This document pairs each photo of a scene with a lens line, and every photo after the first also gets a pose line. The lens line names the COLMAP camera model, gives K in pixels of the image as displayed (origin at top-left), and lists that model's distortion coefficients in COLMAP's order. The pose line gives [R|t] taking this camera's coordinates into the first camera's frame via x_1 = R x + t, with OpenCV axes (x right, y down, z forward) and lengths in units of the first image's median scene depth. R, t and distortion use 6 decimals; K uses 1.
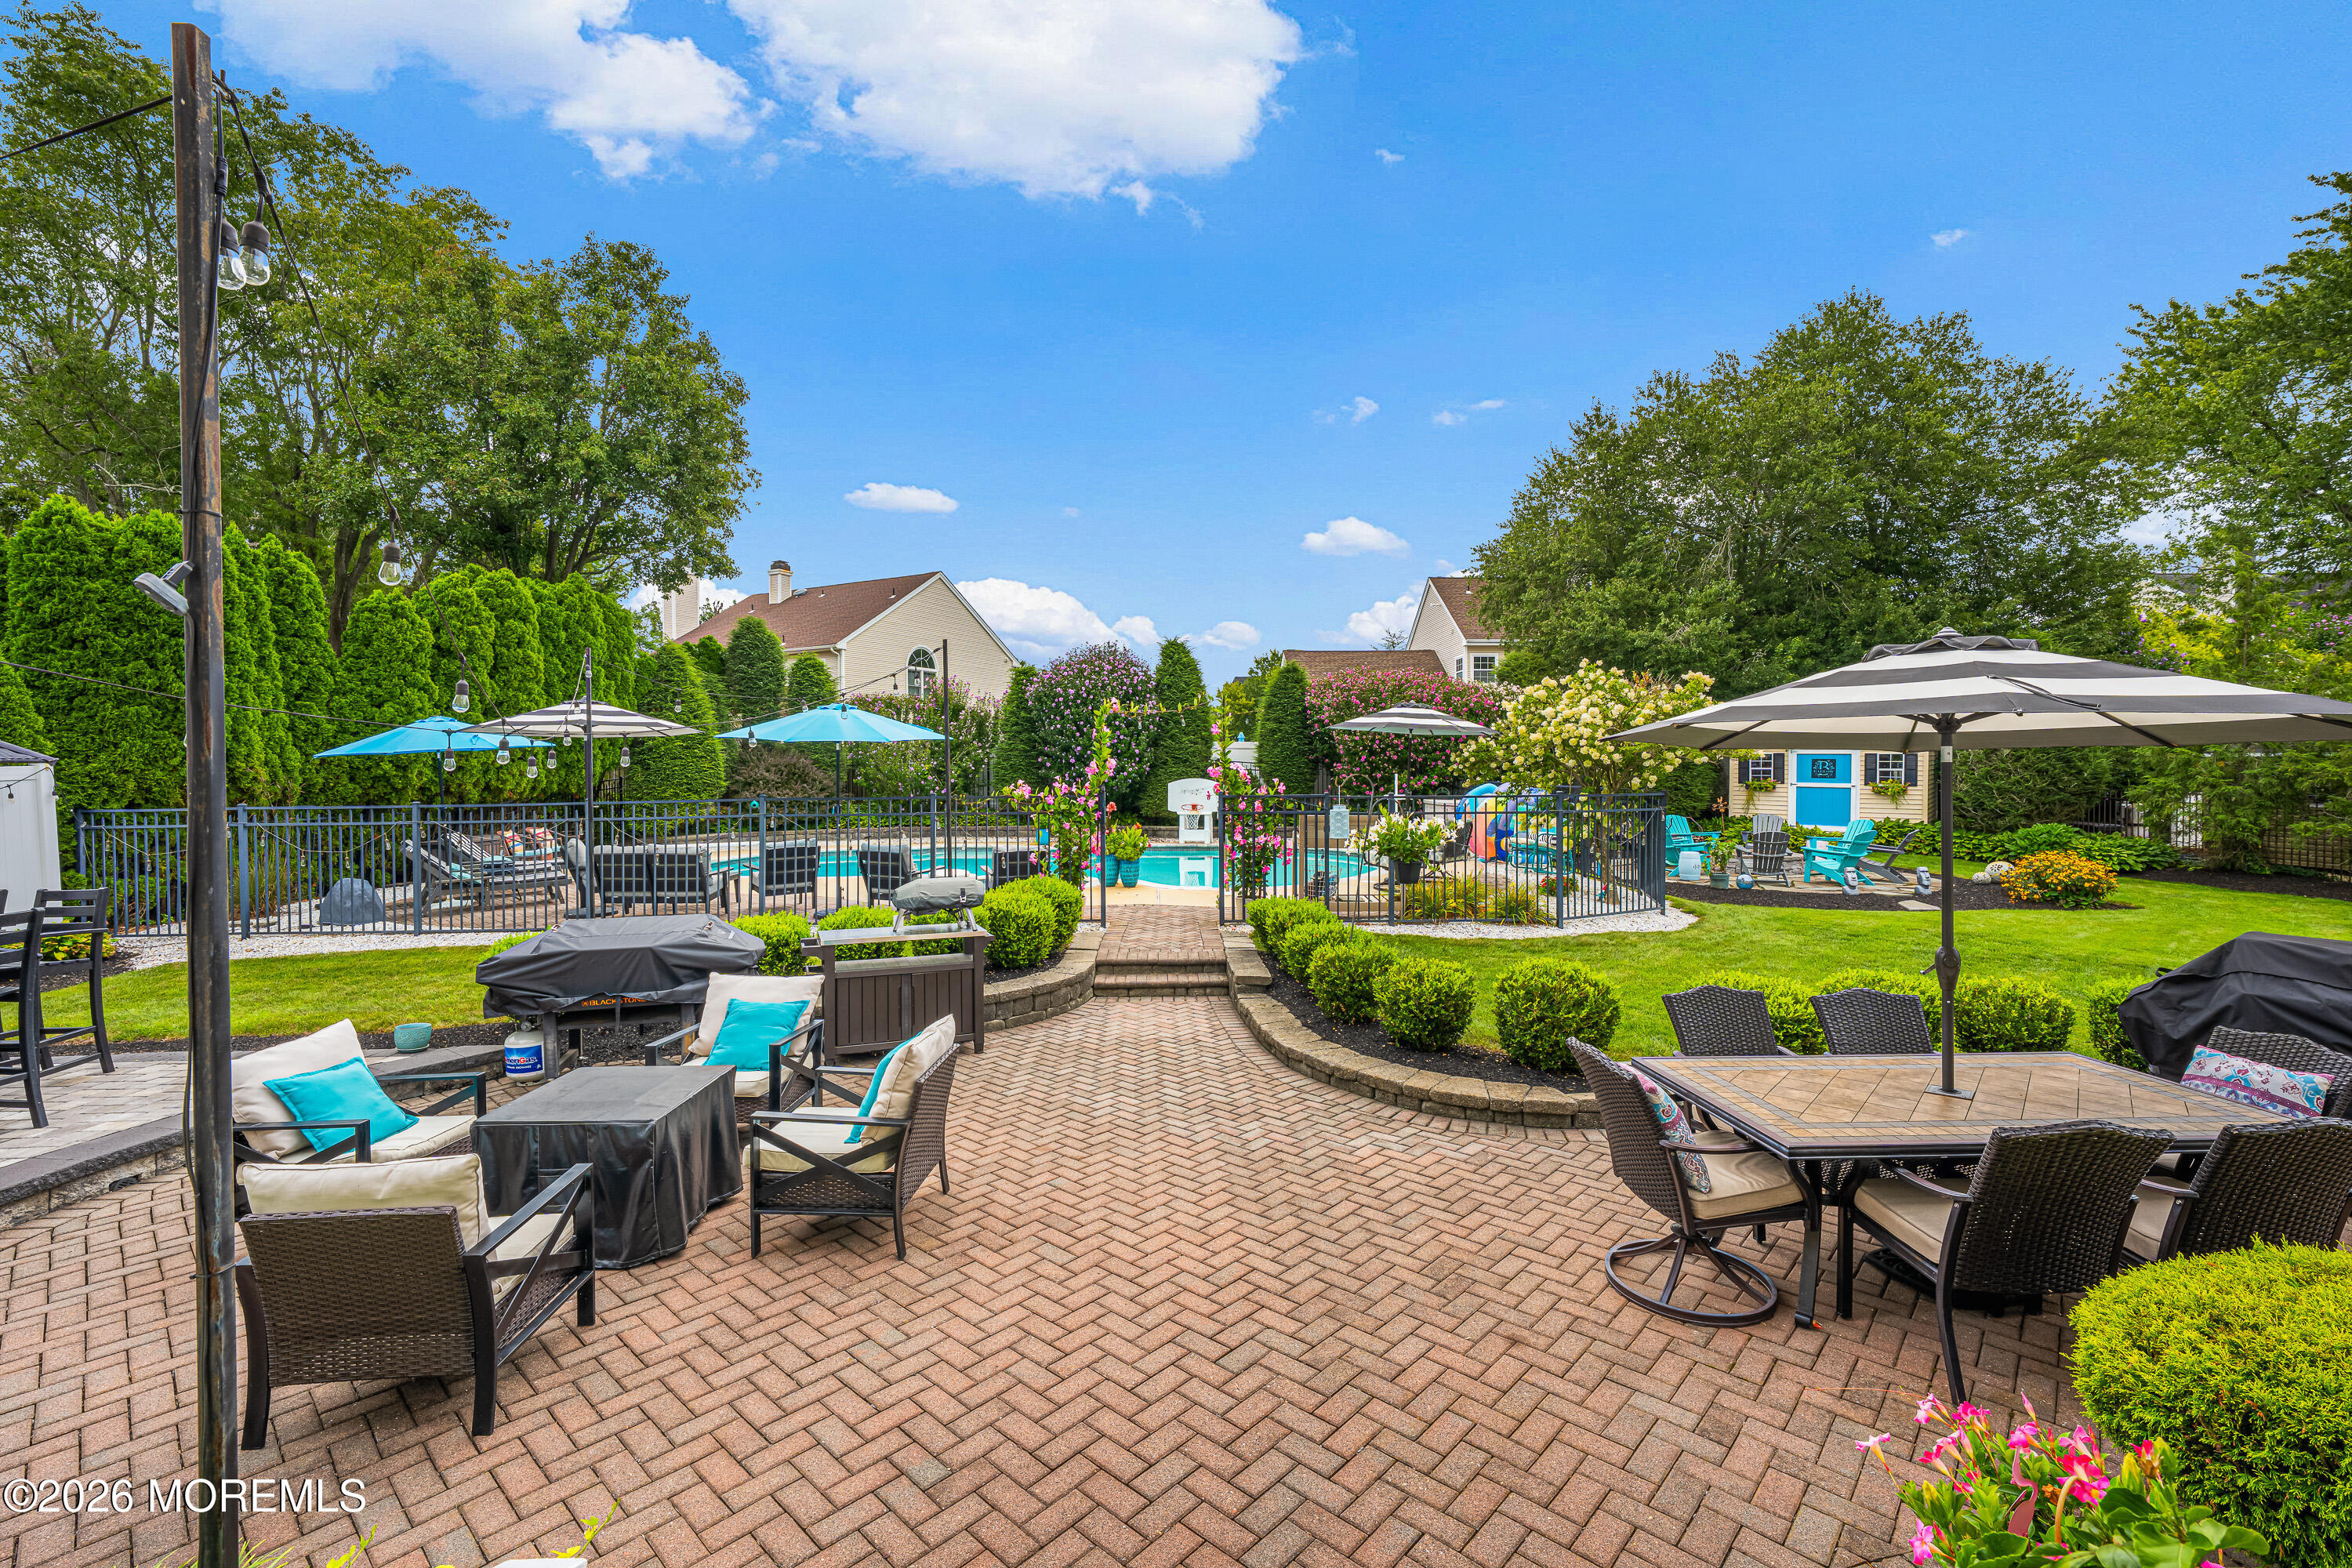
lens RADIAL K [[971.1, 0, 1185.9], [0, 971.1, 776.2], [0, 0, 1]] dist [-0.006899, 0.000806]
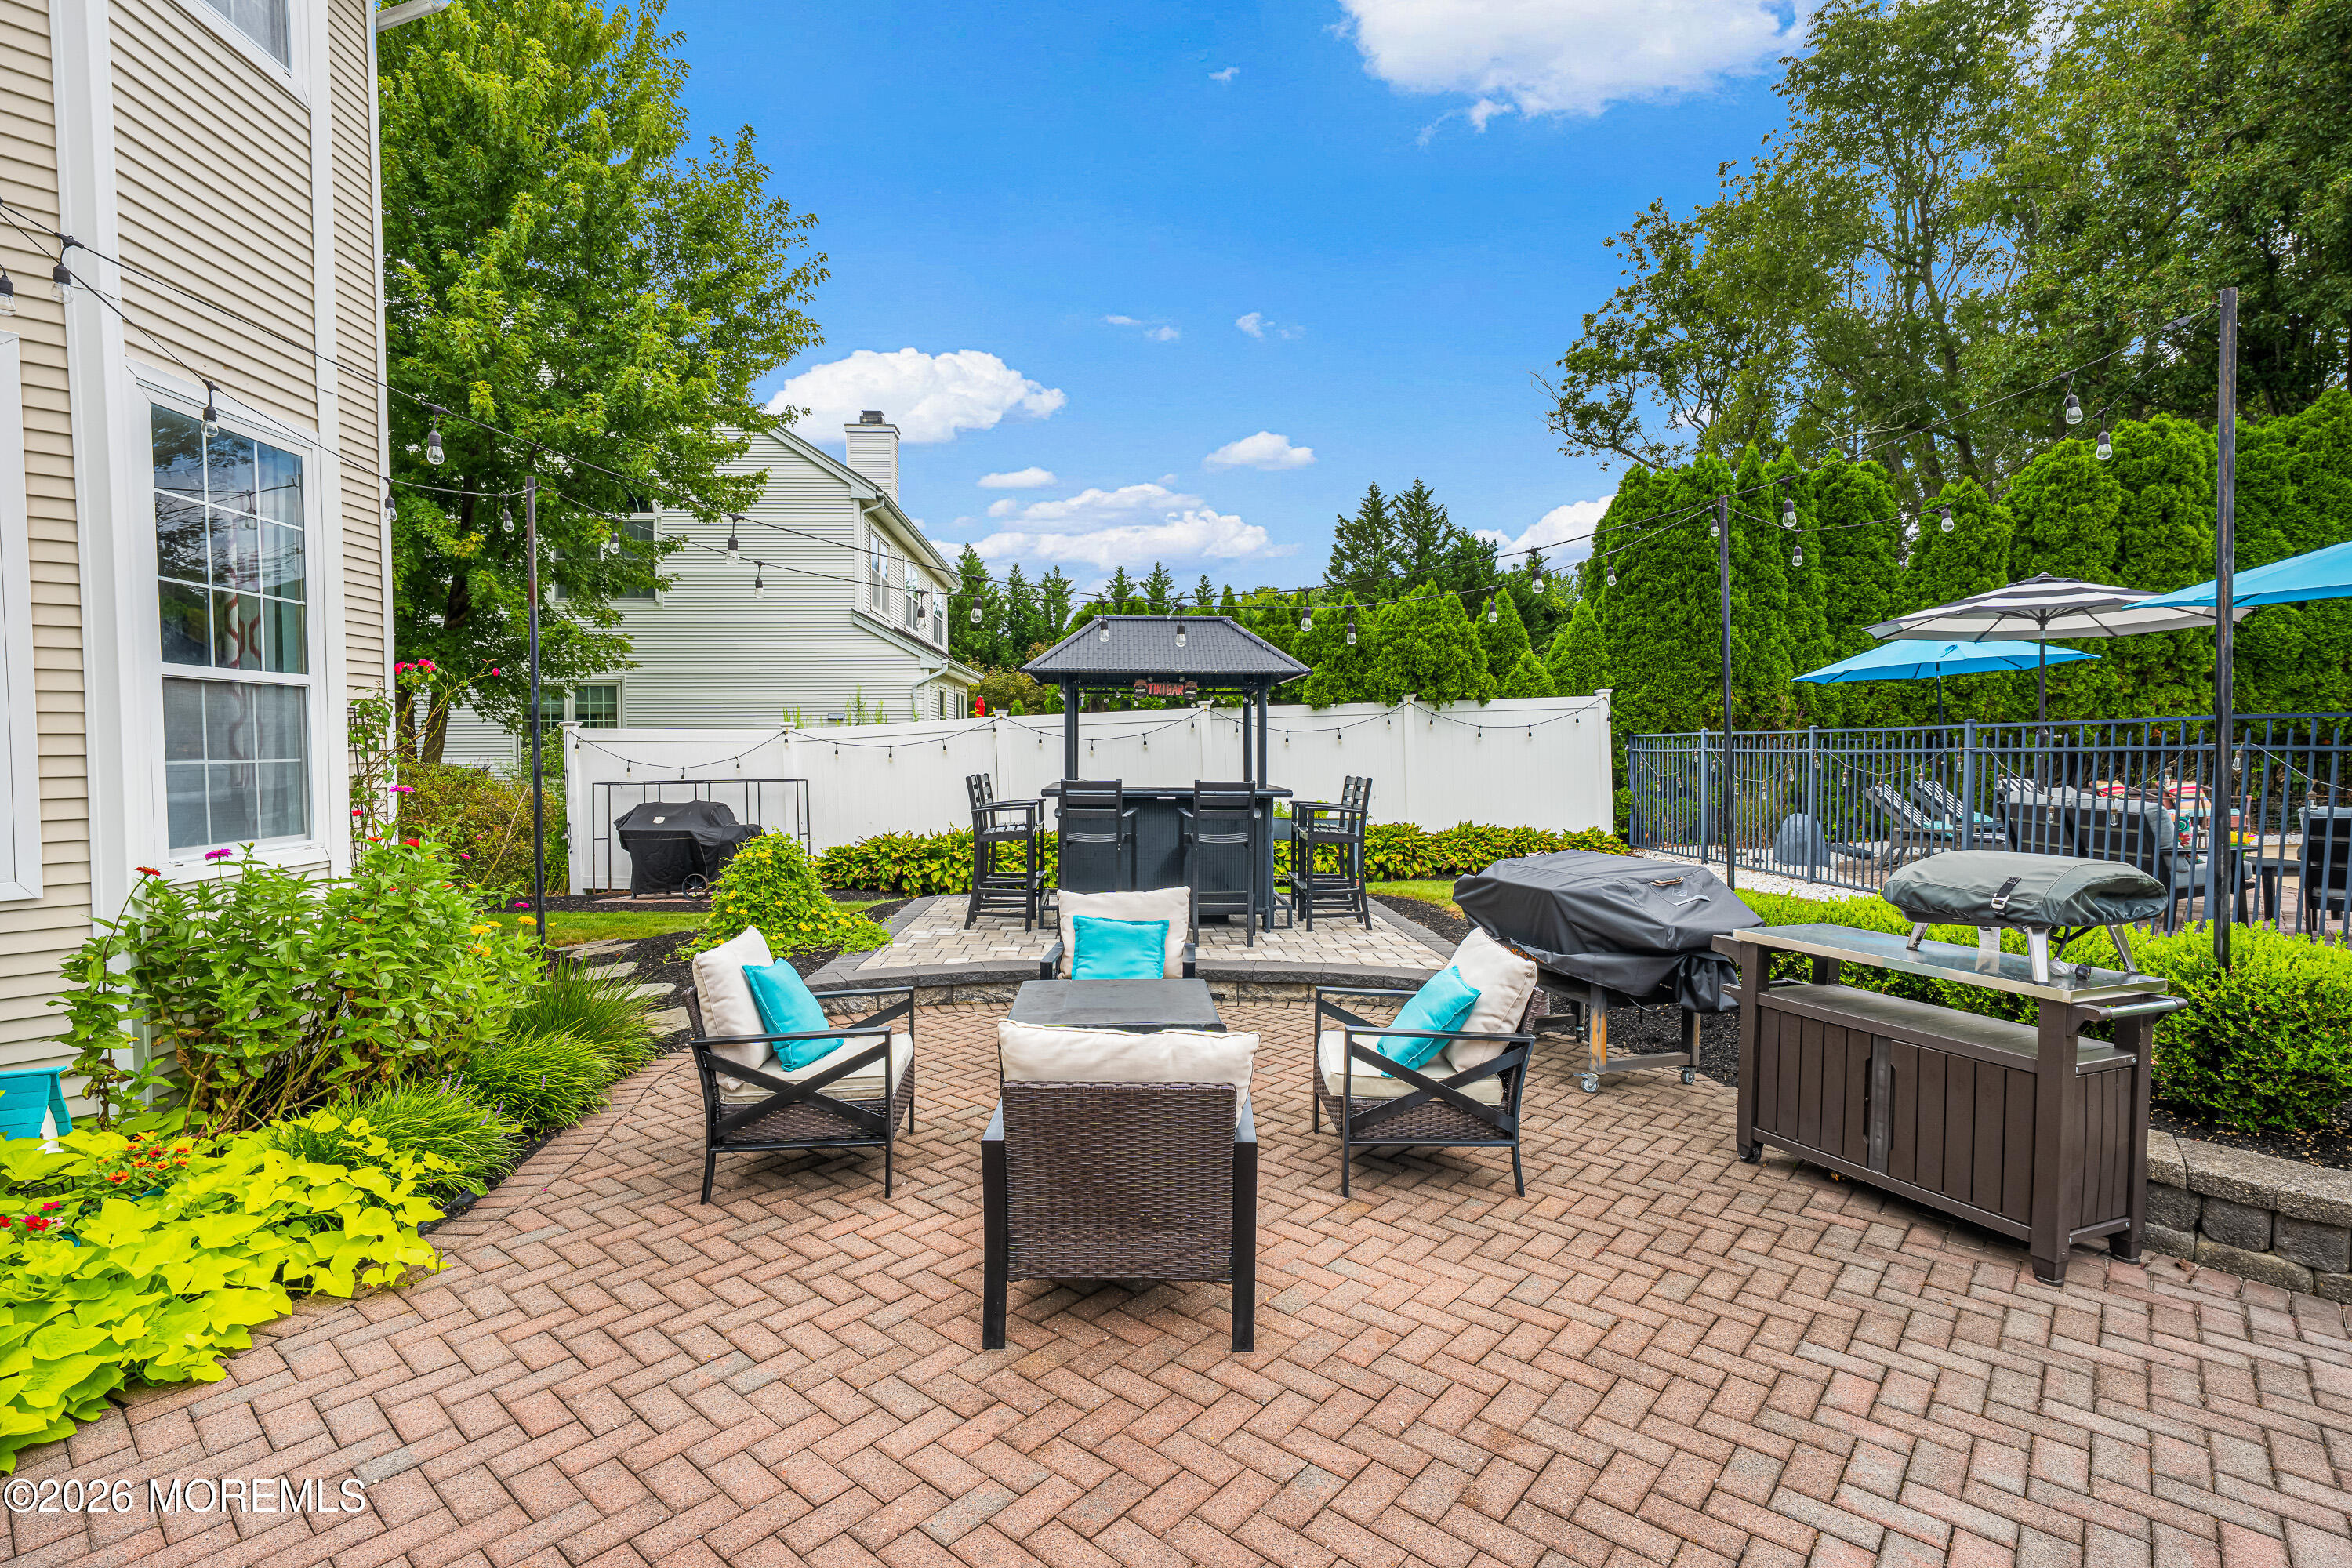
lens RADIAL K [[1130.2, 0, 1173.0], [0, 1130.2, 774.2], [0, 0, 1]] dist [0.001433, 0.000612]
pose [[0.046092, 0.037309, -0.998240, 0.151064], [-0.006022, 0.999295, 0.037070, 0.033877], [0.998919, 0.004302, 0.046284, 0.378418]]
